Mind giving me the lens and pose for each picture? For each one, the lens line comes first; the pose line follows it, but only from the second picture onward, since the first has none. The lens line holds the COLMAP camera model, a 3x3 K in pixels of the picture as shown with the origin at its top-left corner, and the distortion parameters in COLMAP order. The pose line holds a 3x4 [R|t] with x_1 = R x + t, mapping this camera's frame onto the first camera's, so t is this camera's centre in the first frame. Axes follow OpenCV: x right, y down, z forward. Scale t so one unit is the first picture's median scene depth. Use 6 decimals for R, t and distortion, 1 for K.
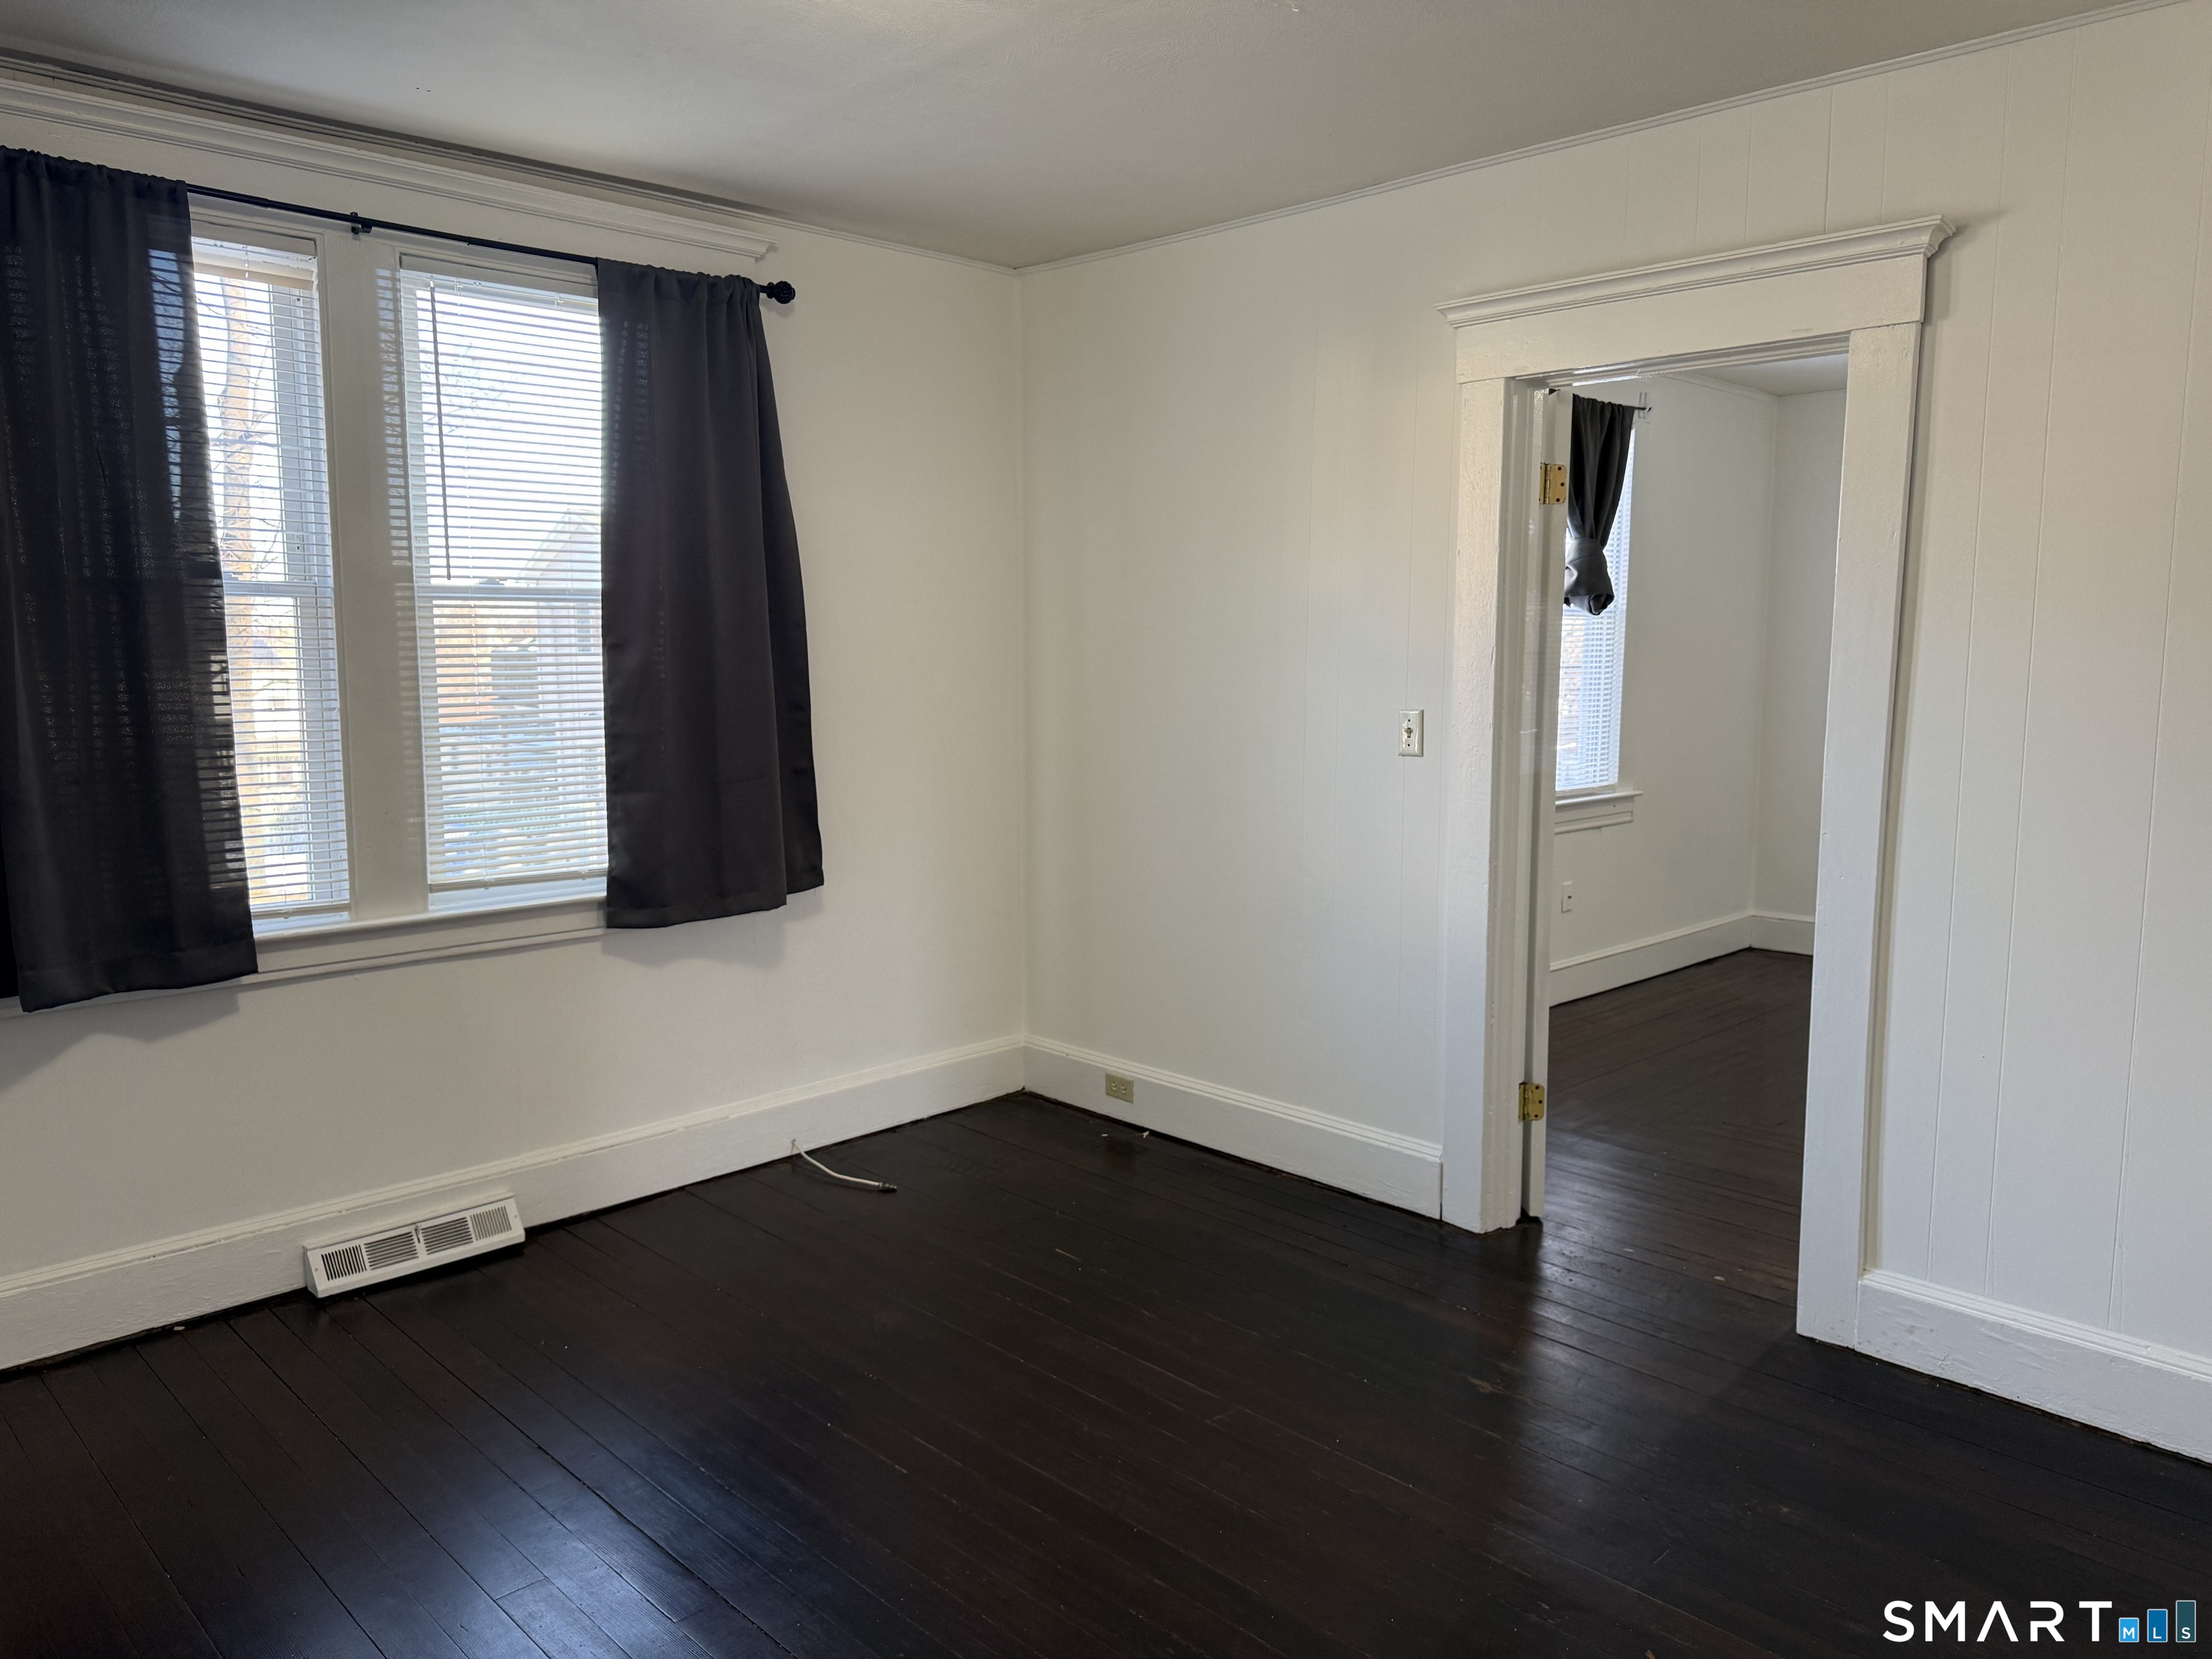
lens RADIAL K [[1570.2, 0, 1110.7], [0, 1570.2, 817.7], [0, 0, 1]] dist [0.081548, -0.090714]
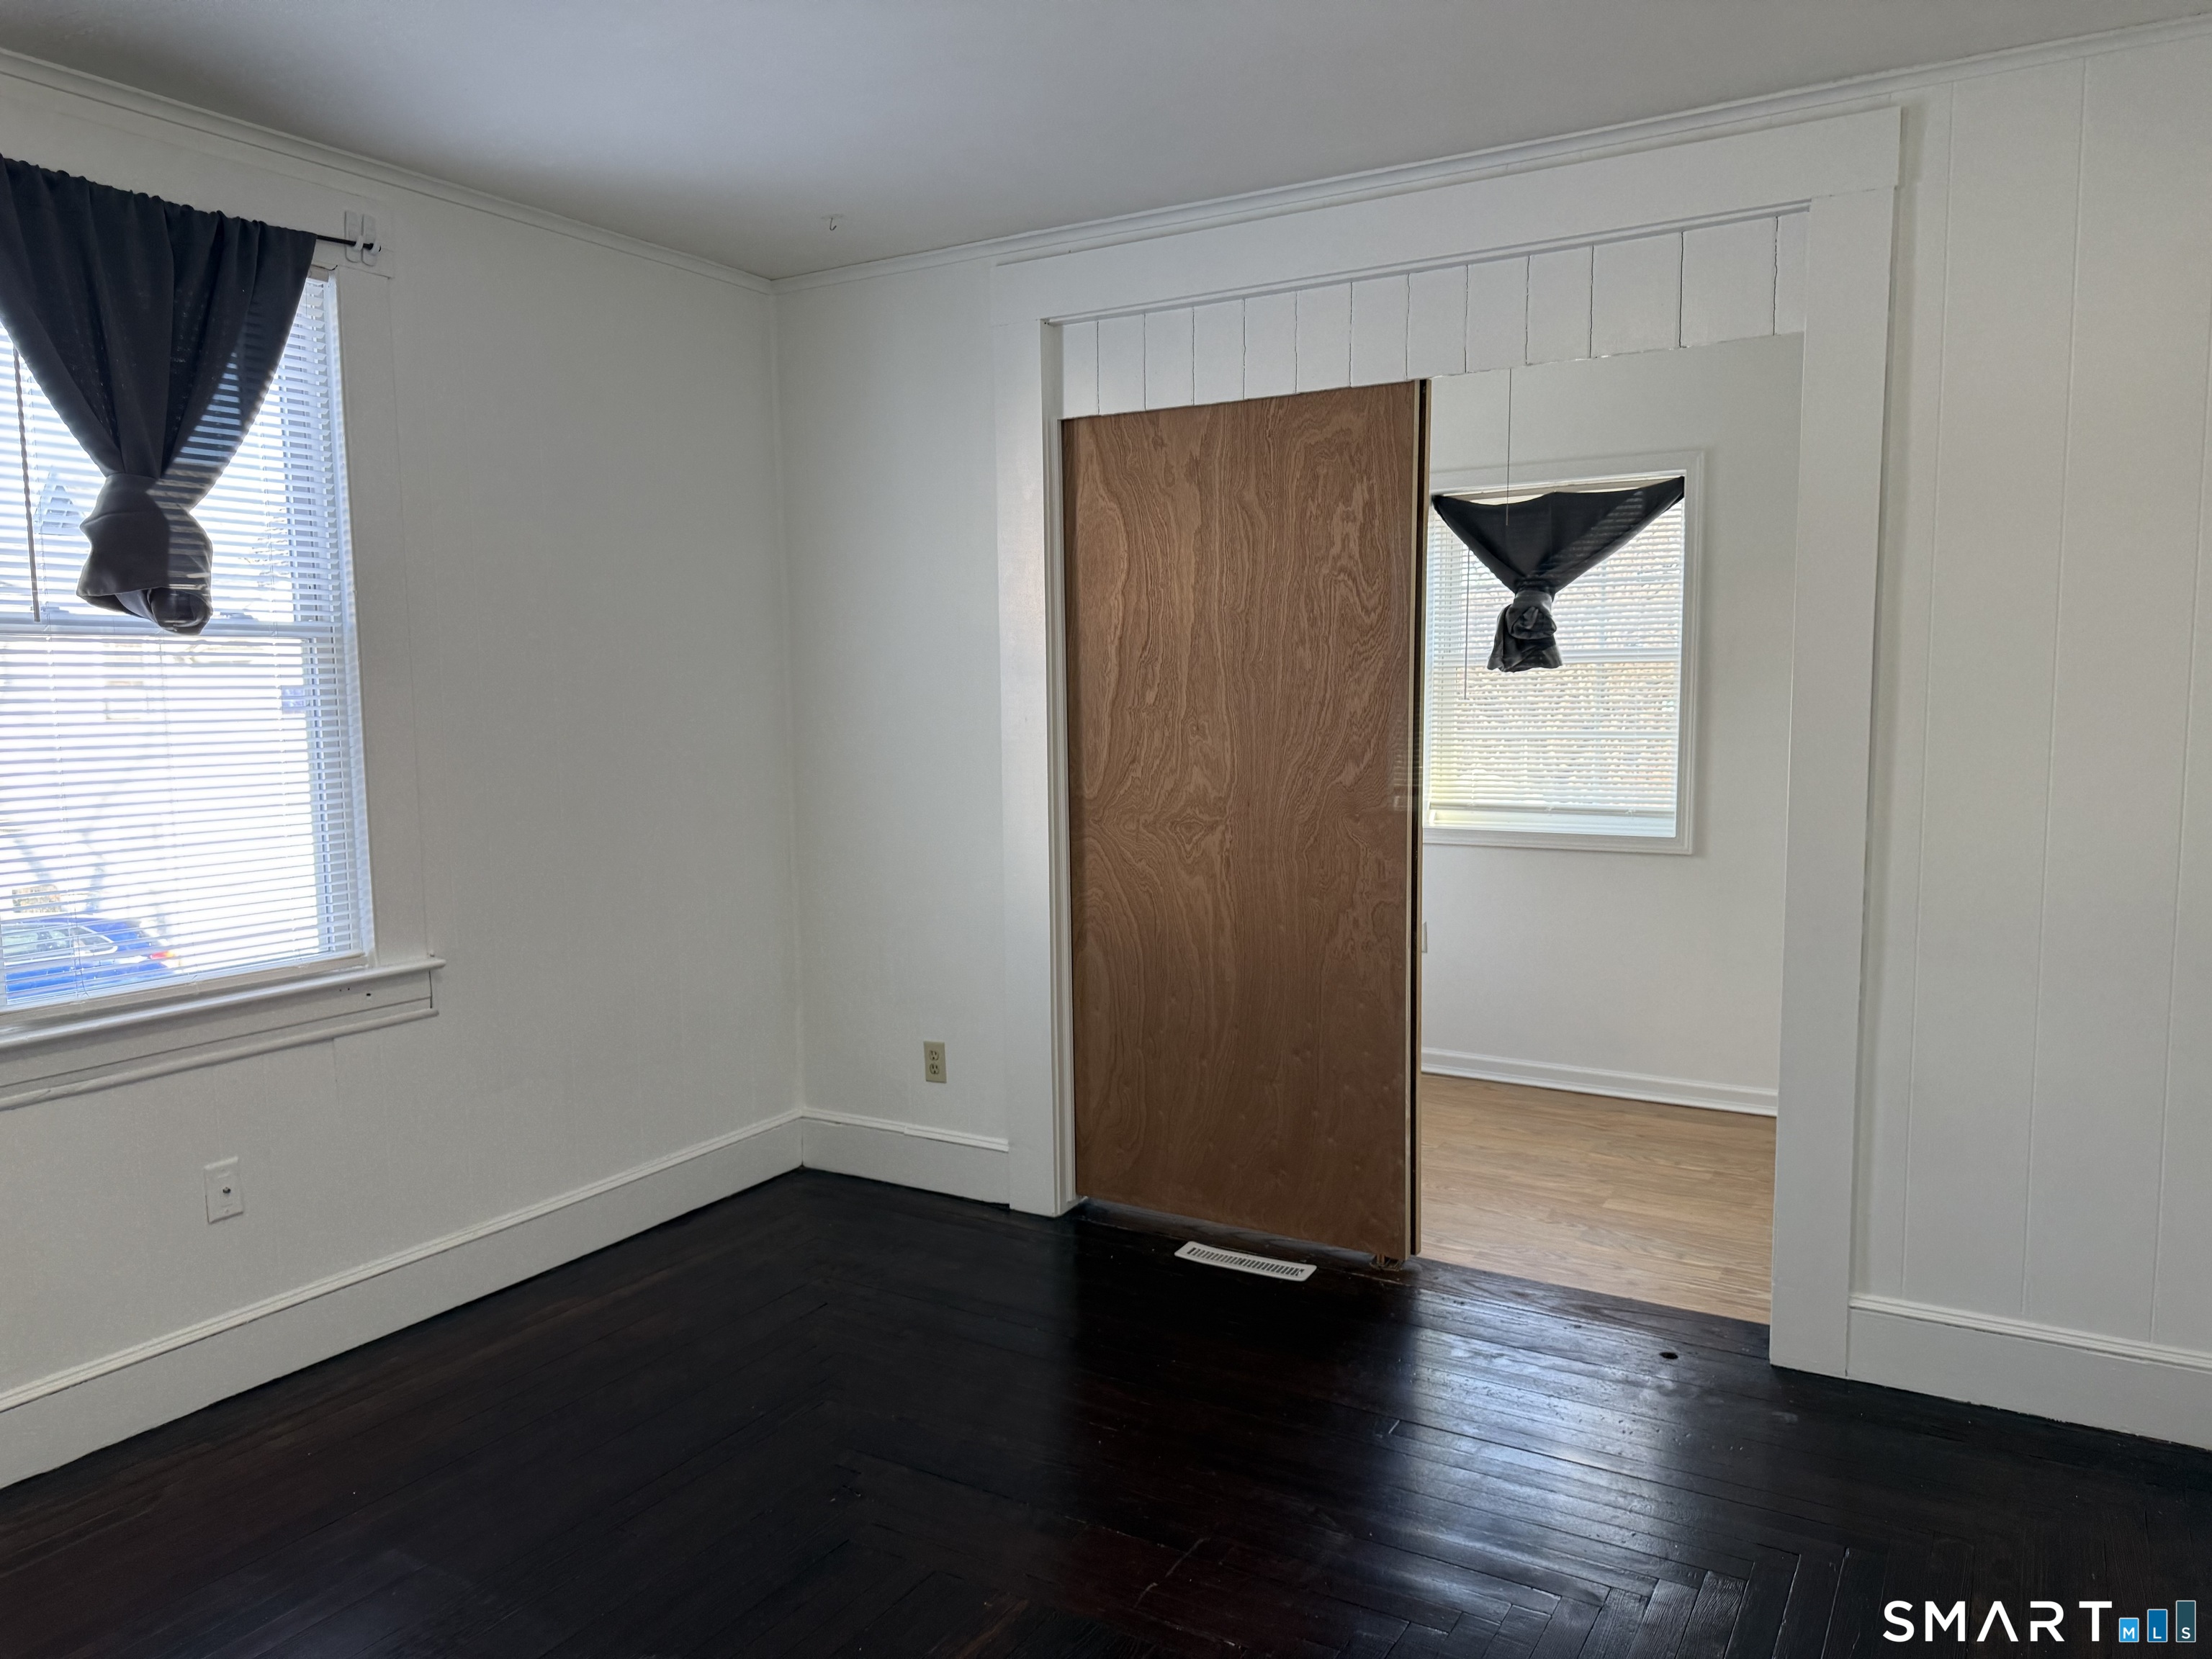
lens RADIAL K [[1570.2, 0, 1096.6], [0, 1570.2, 828.5], [0, 0, 1]] dist [0.081548, -0.090714]
pose [[0.967953, -0.033285, 0.248917, 0.633175], [0.037350, 0.999235, -0.011624, -0.070539], [-0.248339, 0.020548, 0.968455, 0.633949]]
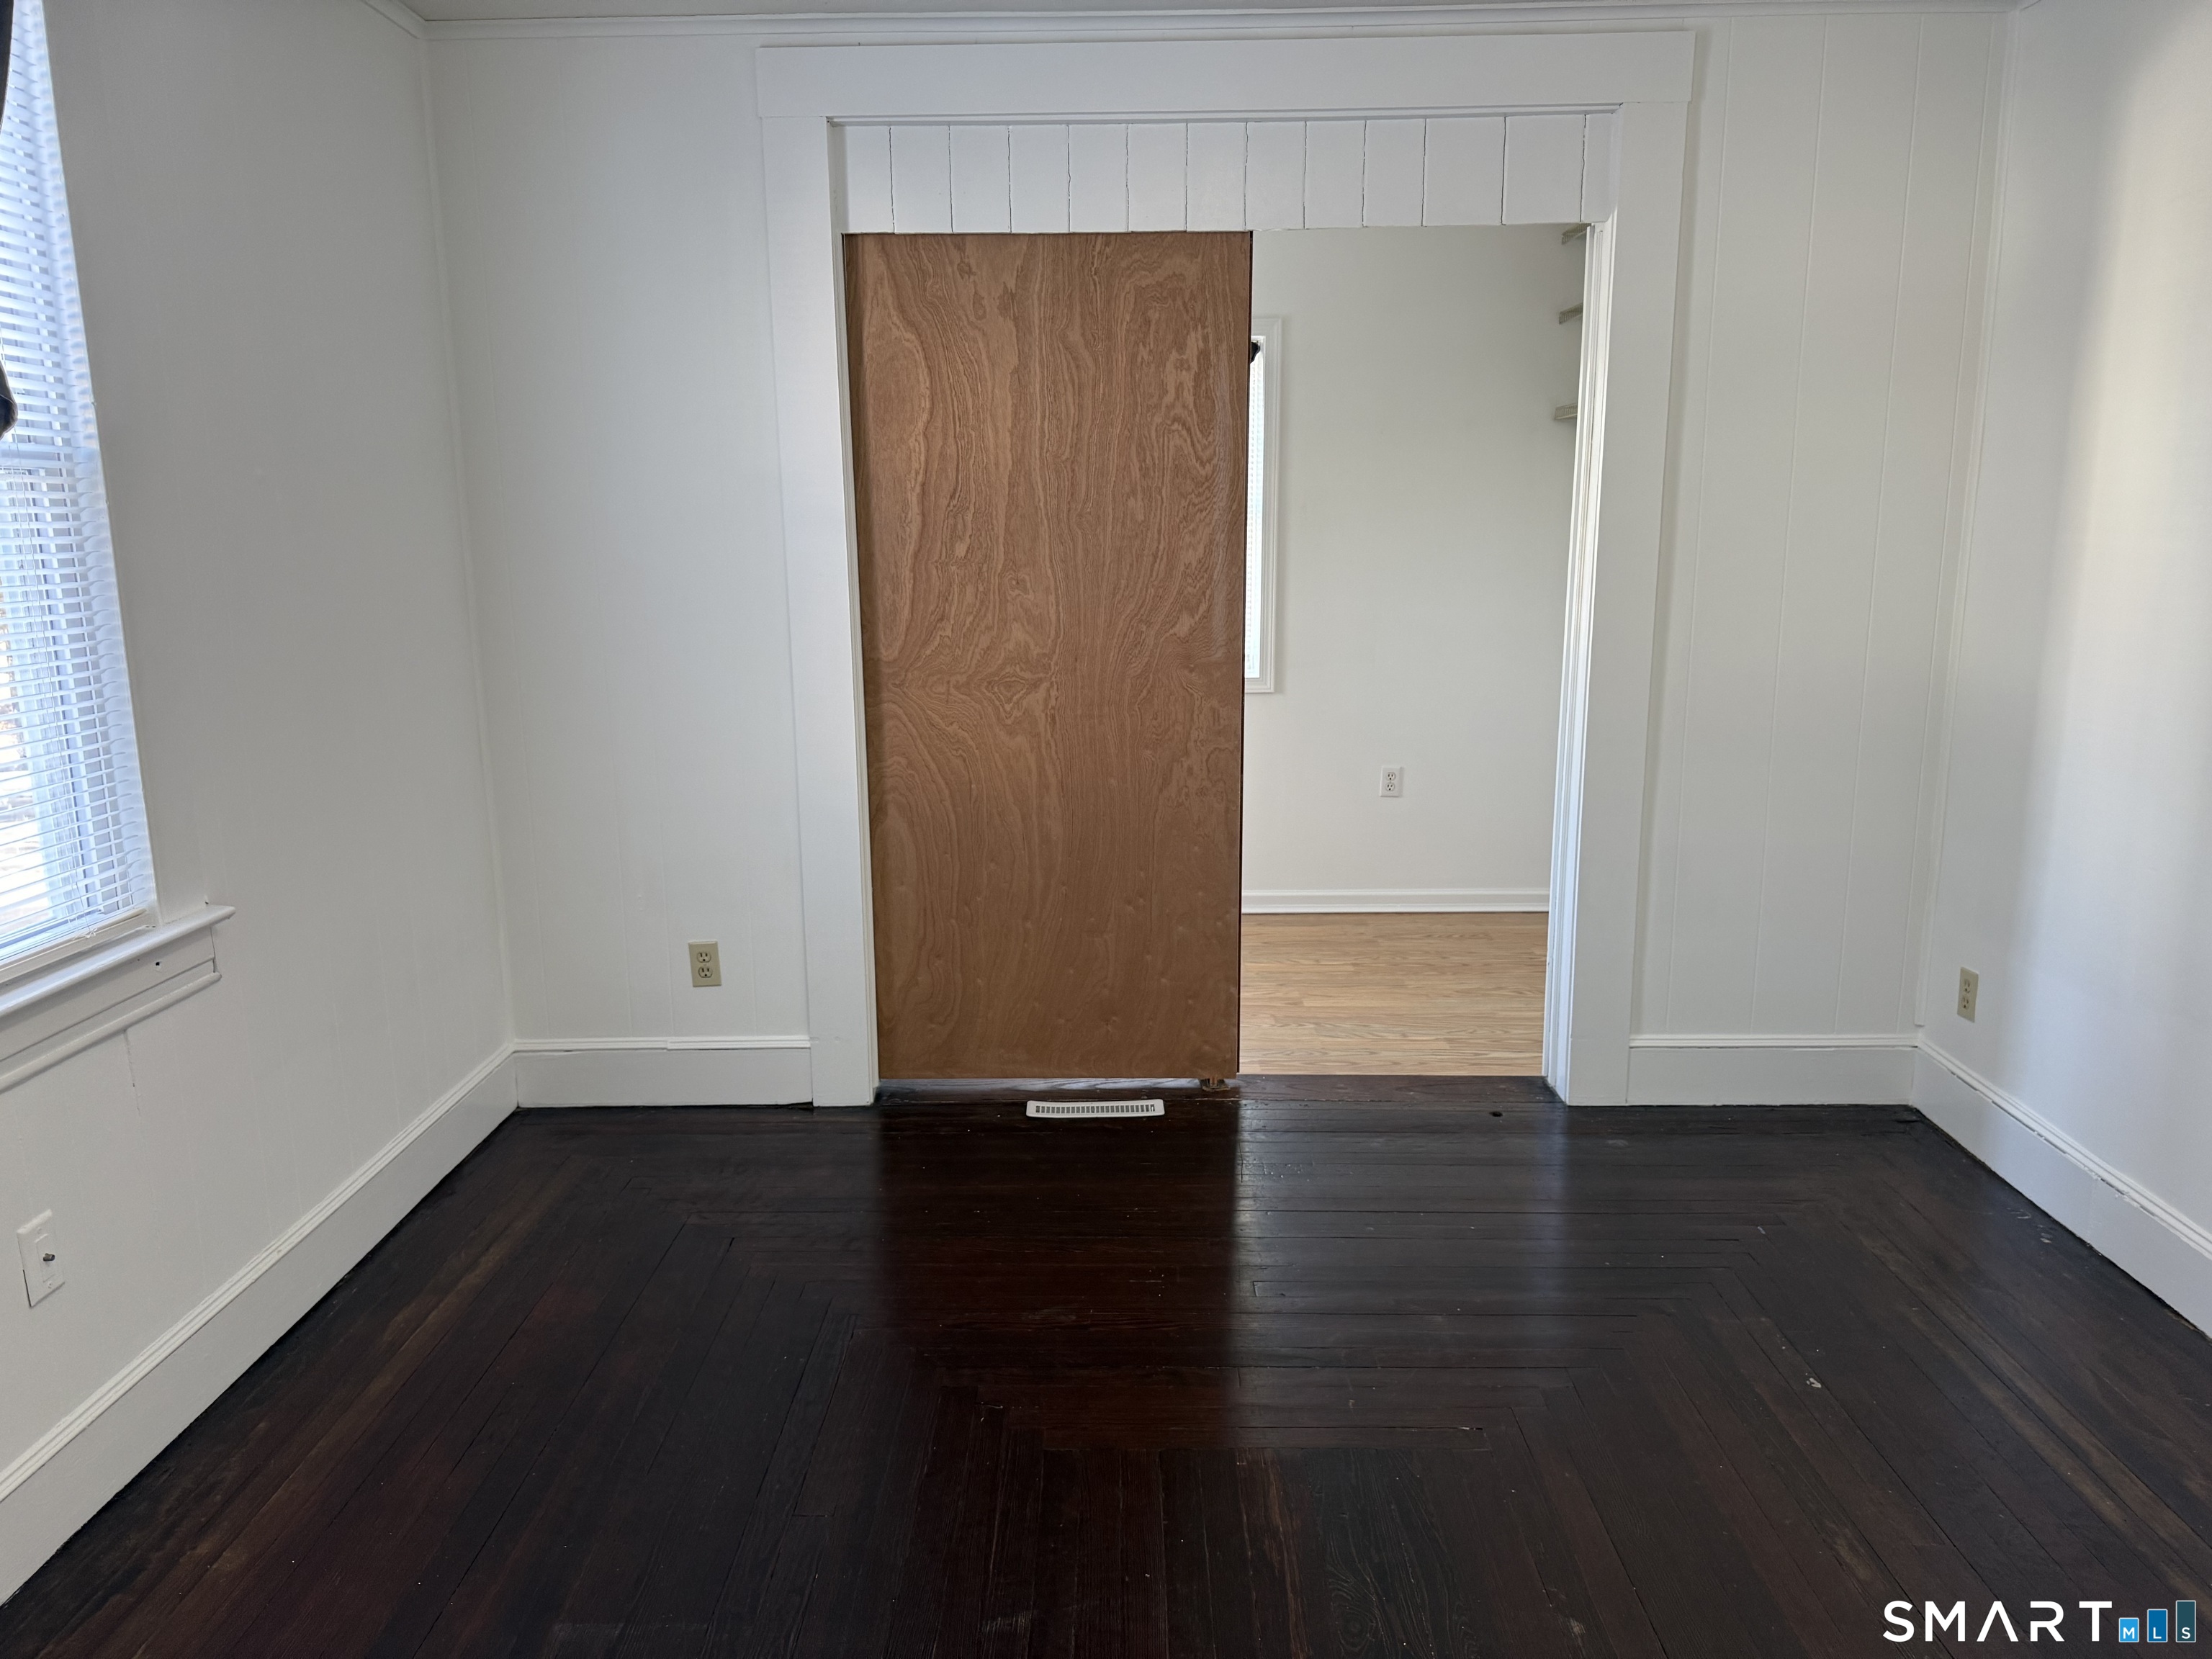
lens RADIAL K [[1570.2, 0, 1116.2], [0, 1570.2, 835.0], [0, 0, 1]] dist [0.081548, -0.090714]
pose [[0.705517, -0.143806, 0.693949, 0.325034], [0.085379, 0.989311, 0.118212, -0.096691], [-0.703531, -0.024152, 0.710254, 0.835474]]
